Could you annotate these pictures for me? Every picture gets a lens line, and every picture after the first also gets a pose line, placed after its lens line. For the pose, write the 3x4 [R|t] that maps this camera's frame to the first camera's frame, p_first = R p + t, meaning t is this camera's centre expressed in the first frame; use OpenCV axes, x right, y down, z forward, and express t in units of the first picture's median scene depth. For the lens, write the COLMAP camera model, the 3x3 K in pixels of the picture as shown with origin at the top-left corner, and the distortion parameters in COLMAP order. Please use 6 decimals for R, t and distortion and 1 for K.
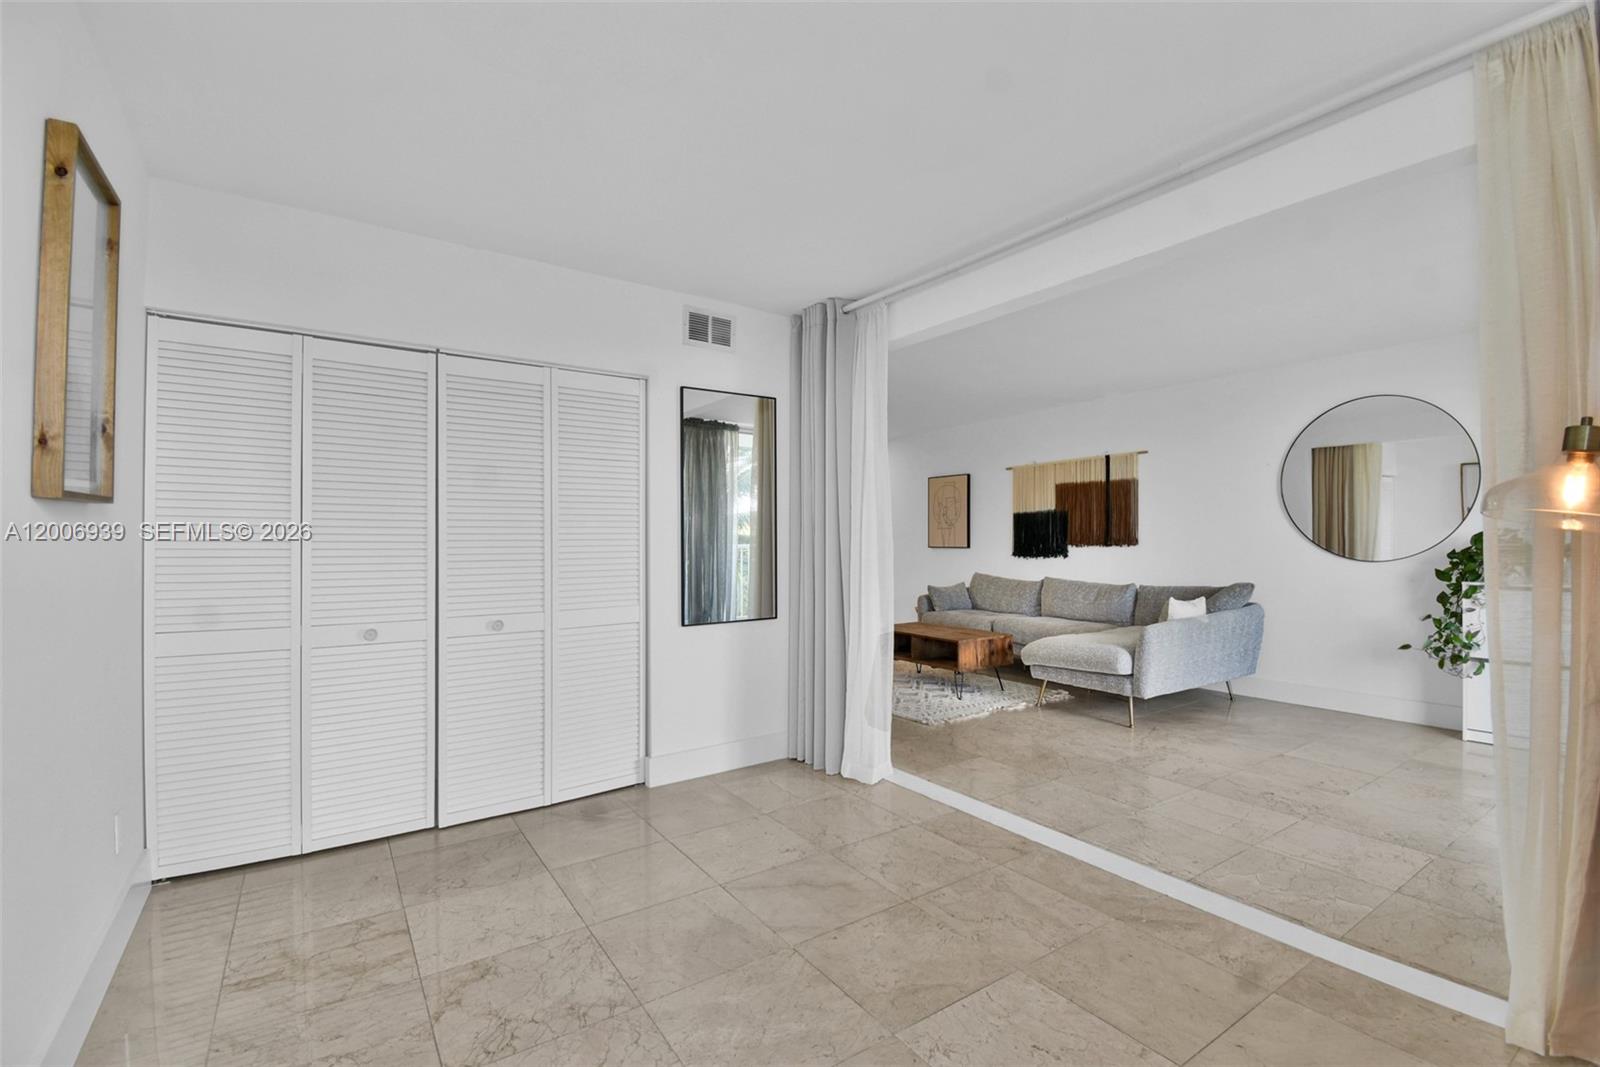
lens RADIAL K [[710.0, 0, 807.9], [0, 710.0, 546.9], [0, 0, 1]] dist [-0.022266, -0.000765]
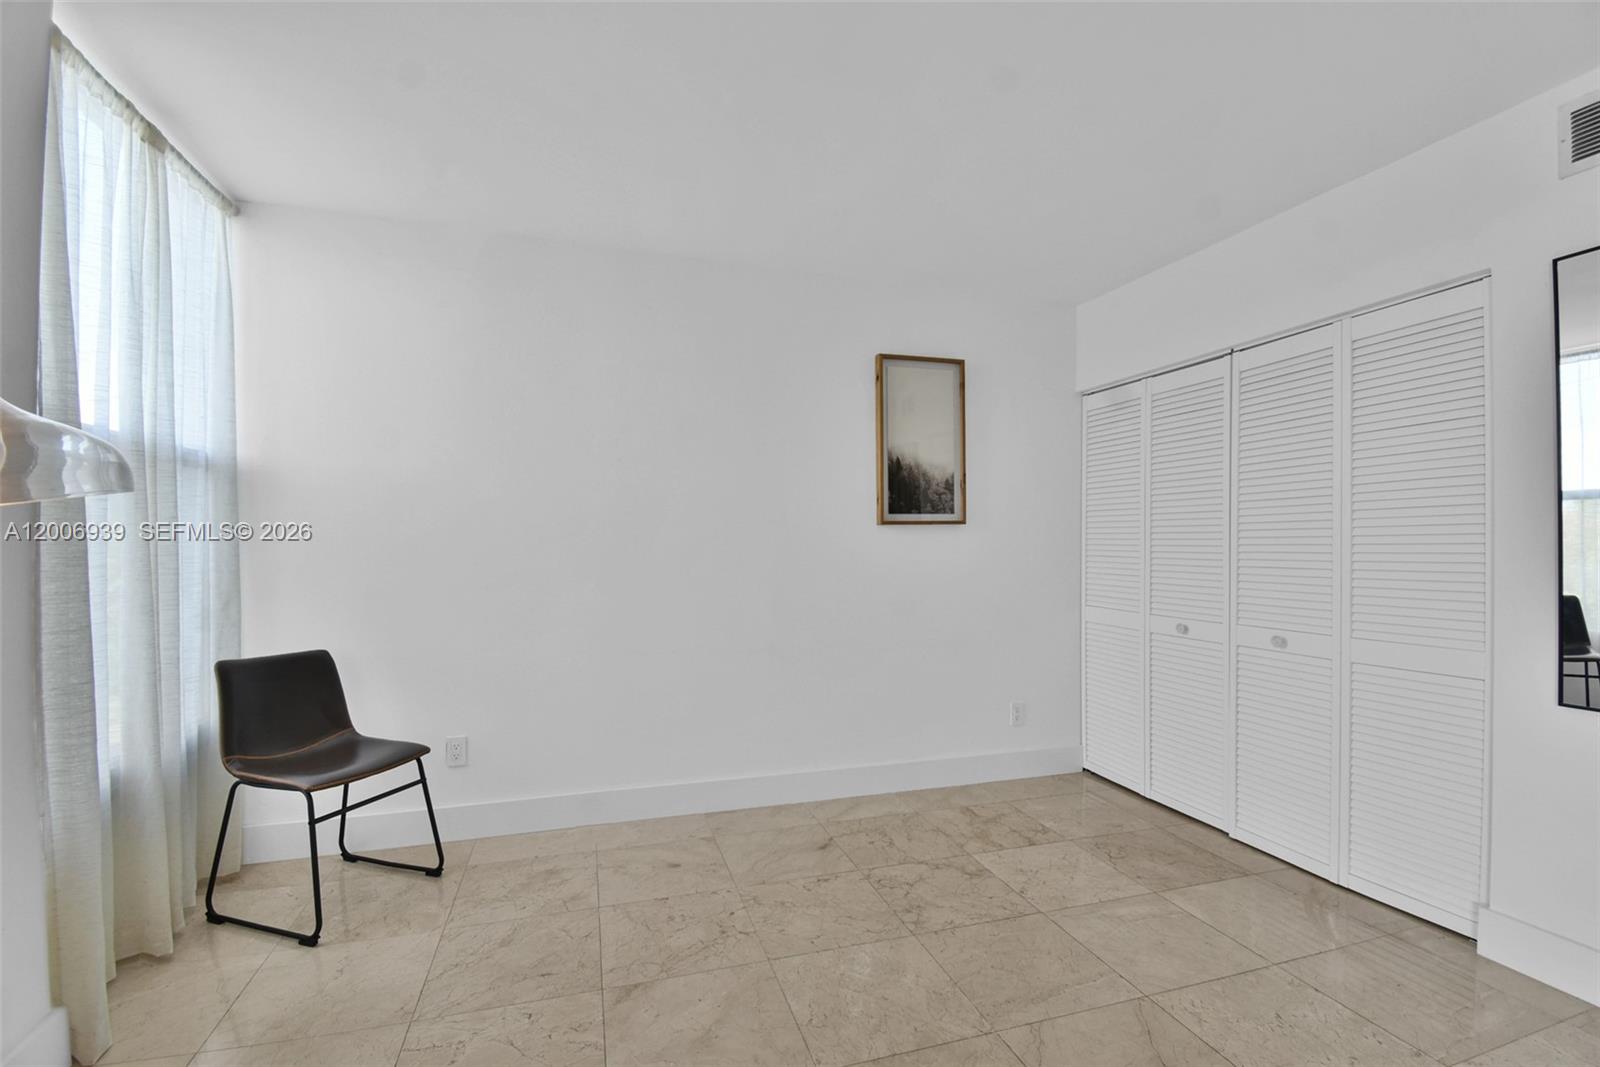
lens RADIAL K [[710.0, 0, 807.9], [0, 710.0, 546.9], [0, 0, 1]] dist [-0.022266, -0.000765]
pose [[-0.314182, 0.001929, -0.949361, 0.807353], [-0.002120, 0.999994, 0.002733, -0.007713], [0.949360, 0.002872, -0.314176, 1.018187]]
